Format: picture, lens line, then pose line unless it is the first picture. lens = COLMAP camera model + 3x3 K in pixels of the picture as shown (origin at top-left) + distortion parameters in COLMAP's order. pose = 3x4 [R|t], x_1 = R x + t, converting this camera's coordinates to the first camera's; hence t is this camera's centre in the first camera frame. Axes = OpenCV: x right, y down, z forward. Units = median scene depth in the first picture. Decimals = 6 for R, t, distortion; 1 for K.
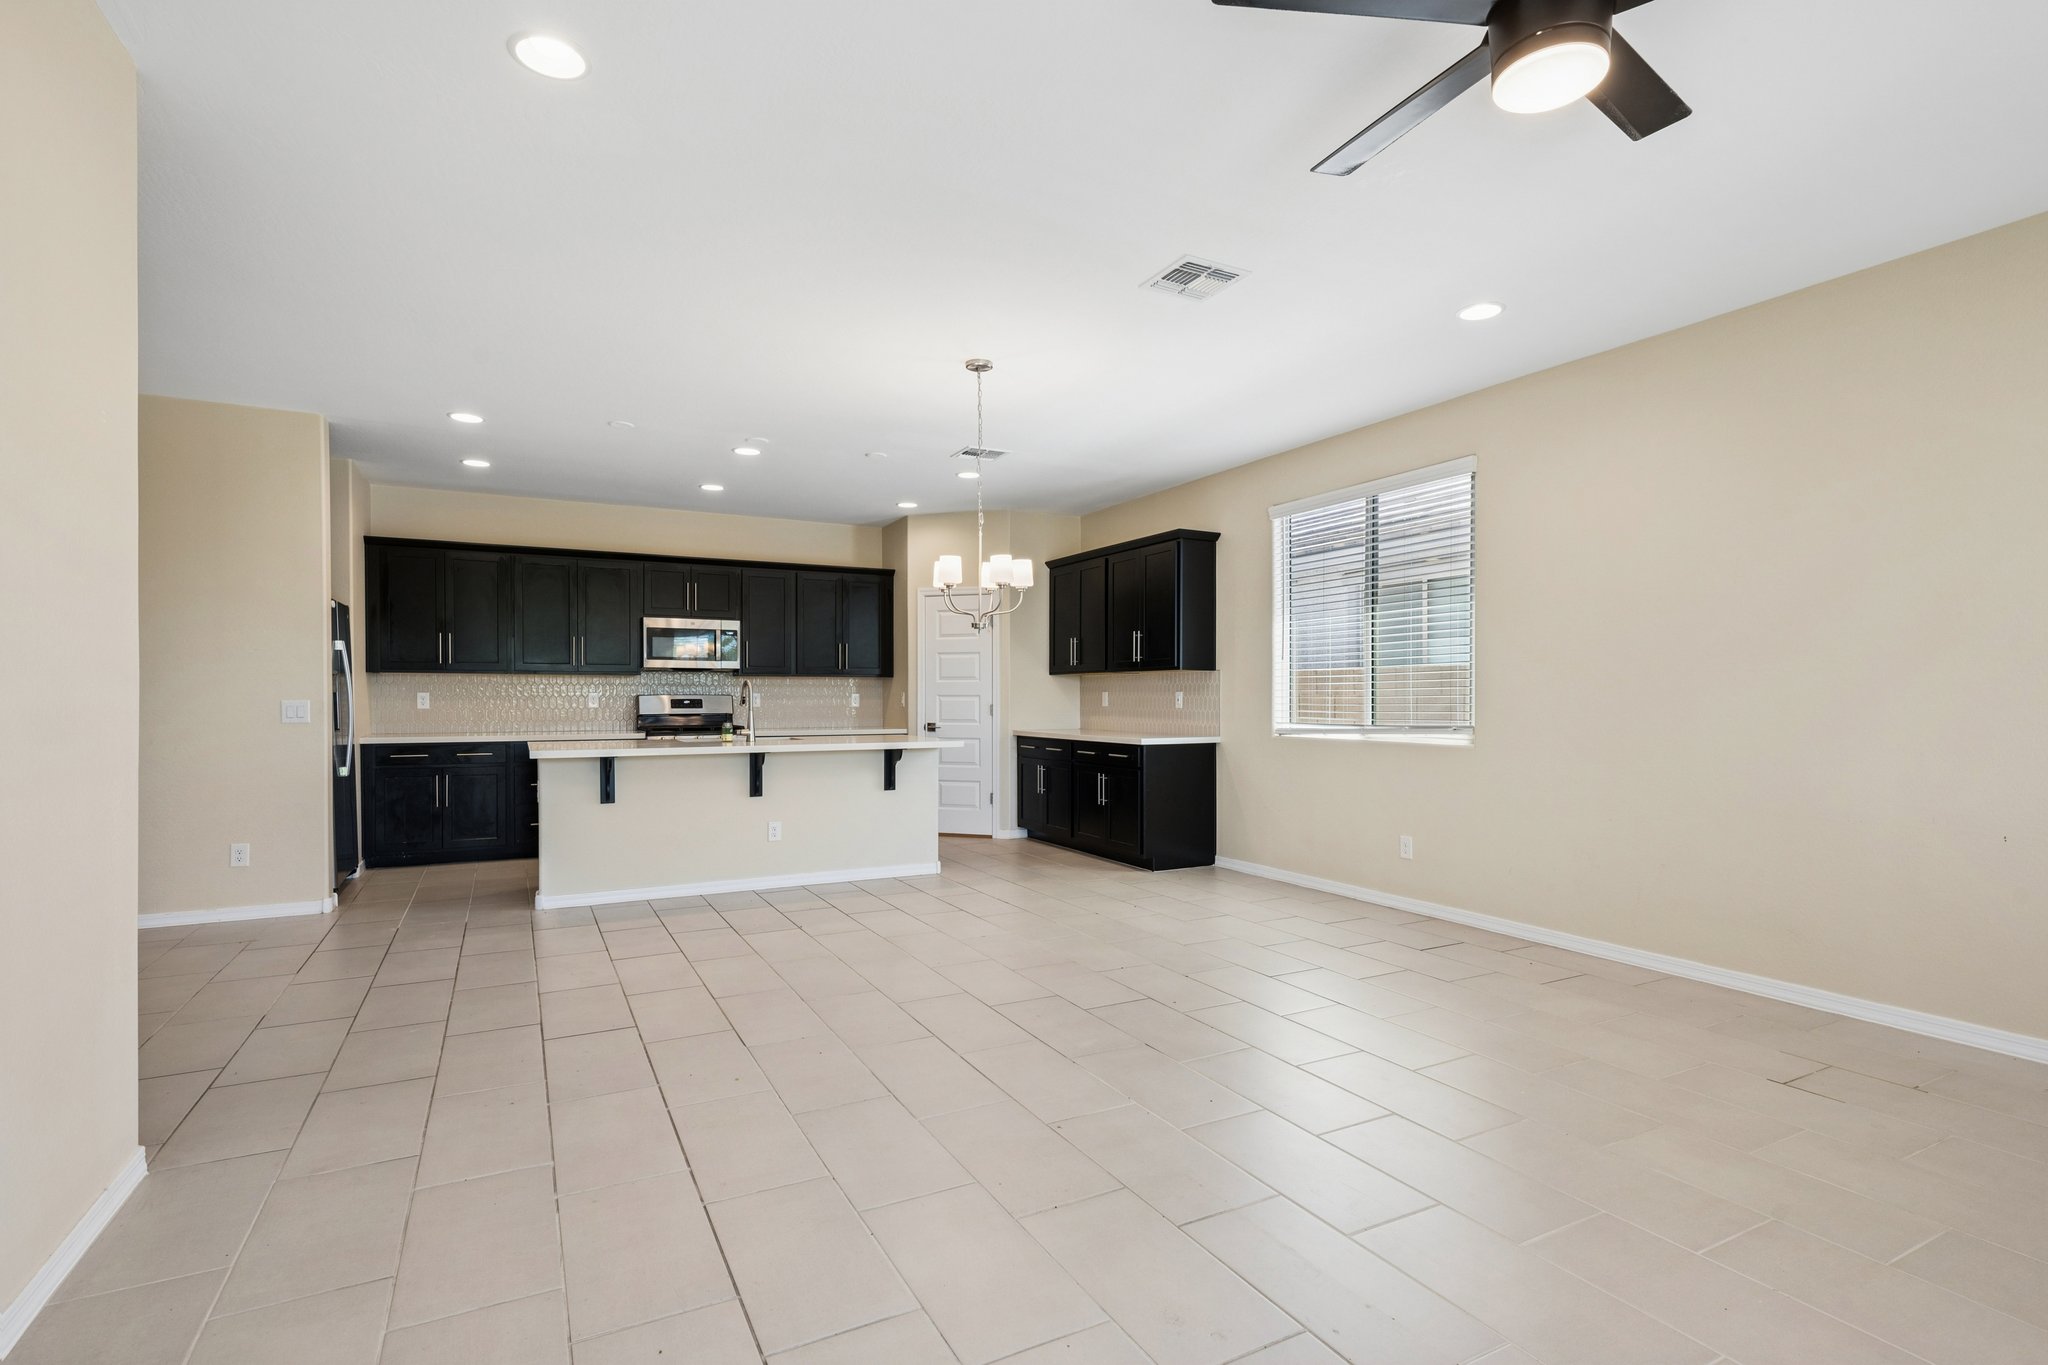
lens RADIAL K [[970.1, 0, 1038.0], [0, 970.1, 703.9], [0, 0, 1]] dist [-0.005954, 0.001184]
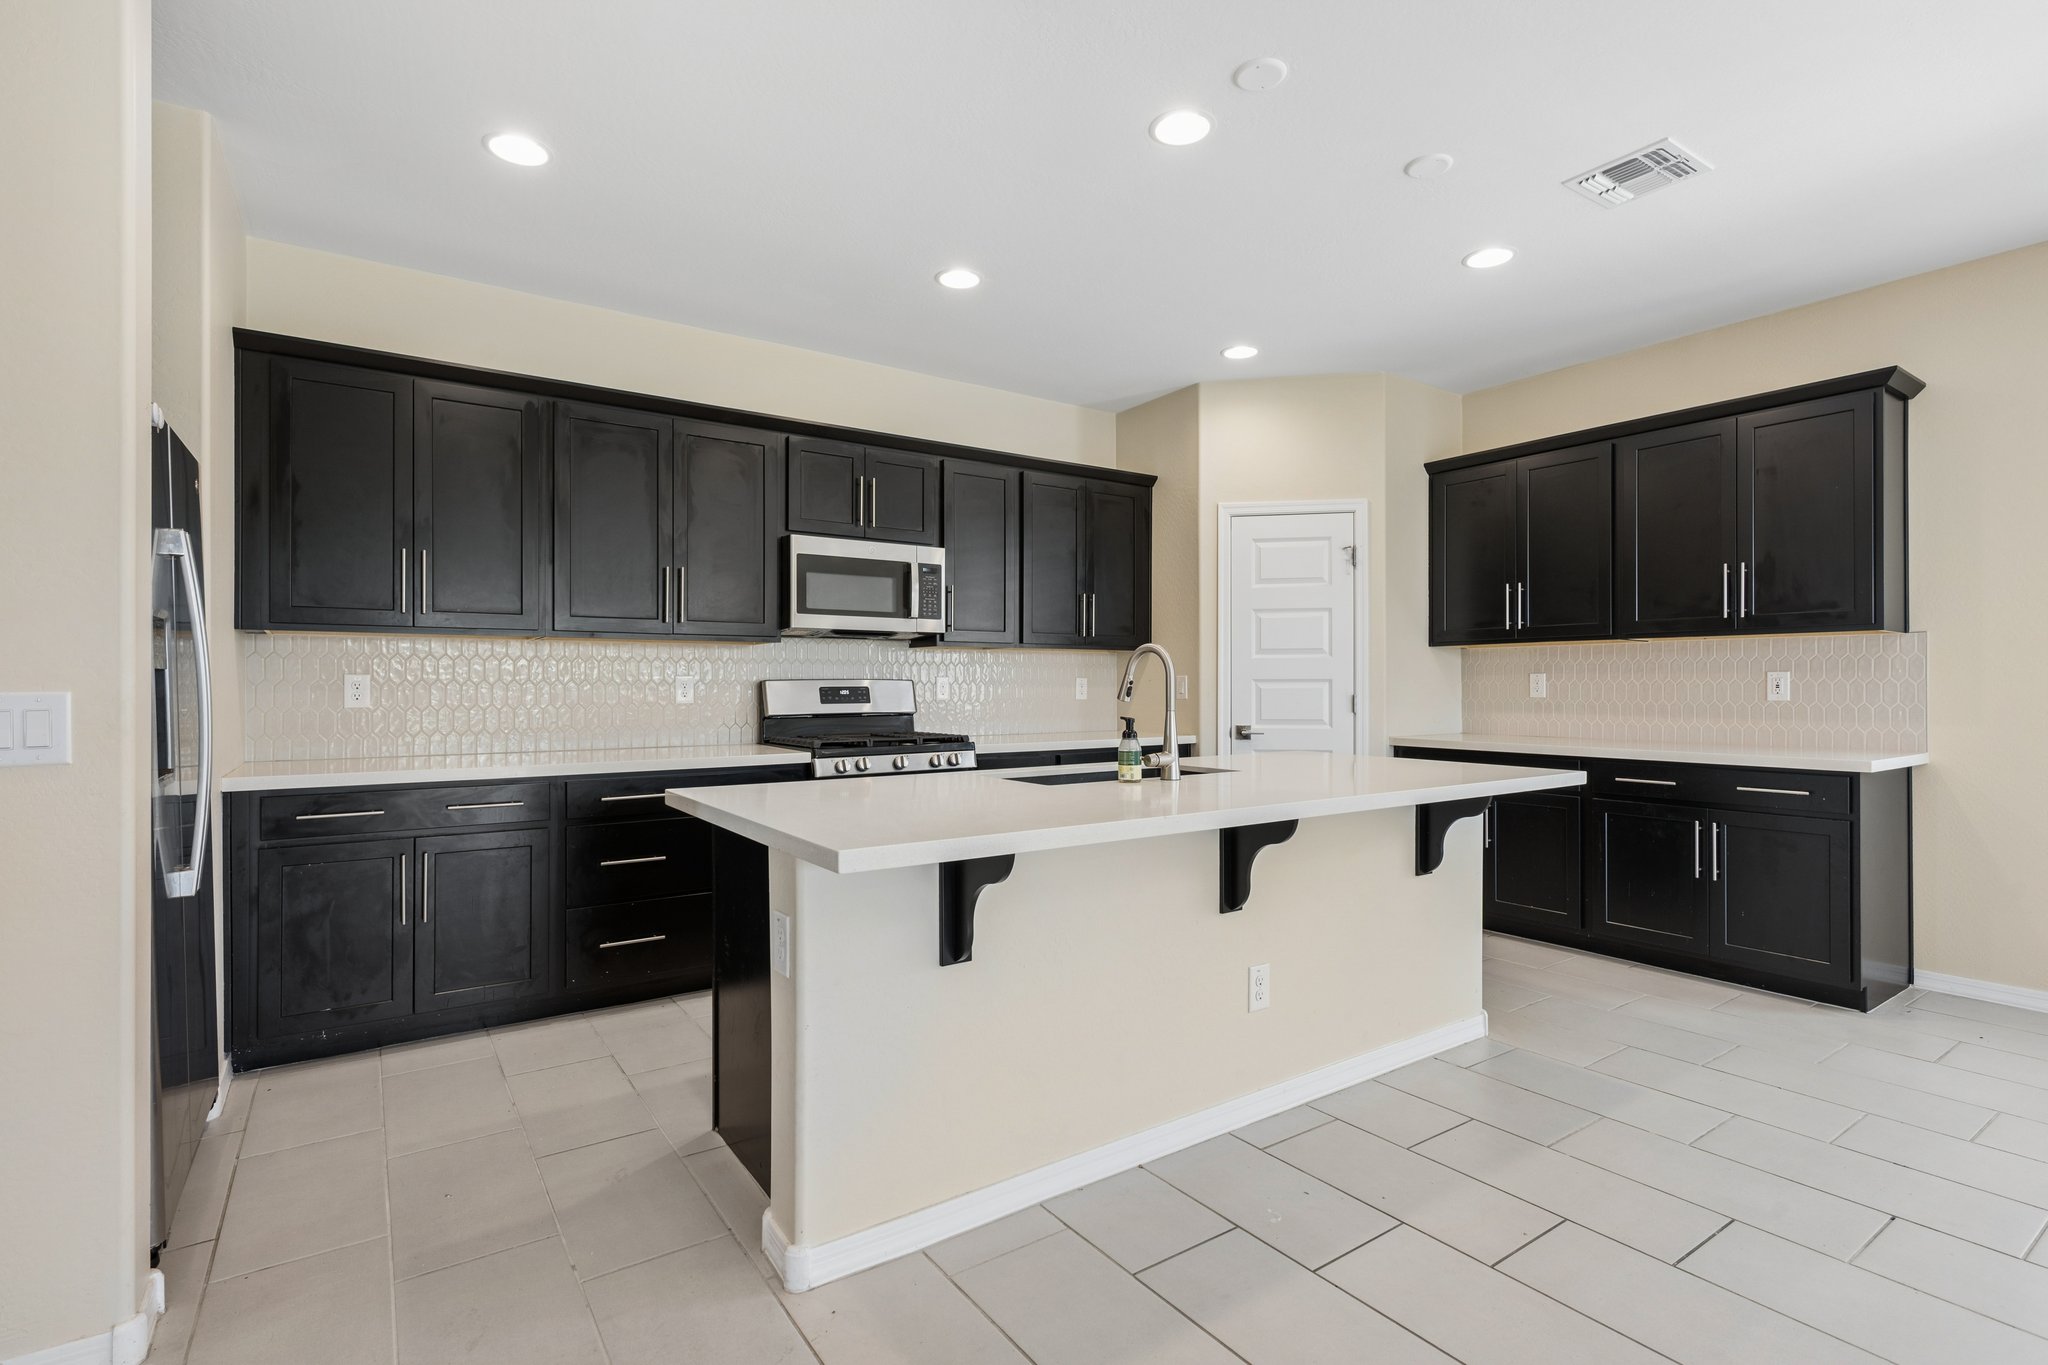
lens RADIAL K [[970.1, 0, 1045.8], [0, 970.1, 677.8], [0, 0, 1]] dist [-0.005954, 0.001184]
pose [[0.993015, -0.000748, 0.117989, -0.338984], [0.002369, 0.999905, -0.013597, -0.002576], [-0.117968, 0.013782, 0.992922, 0.463147]]
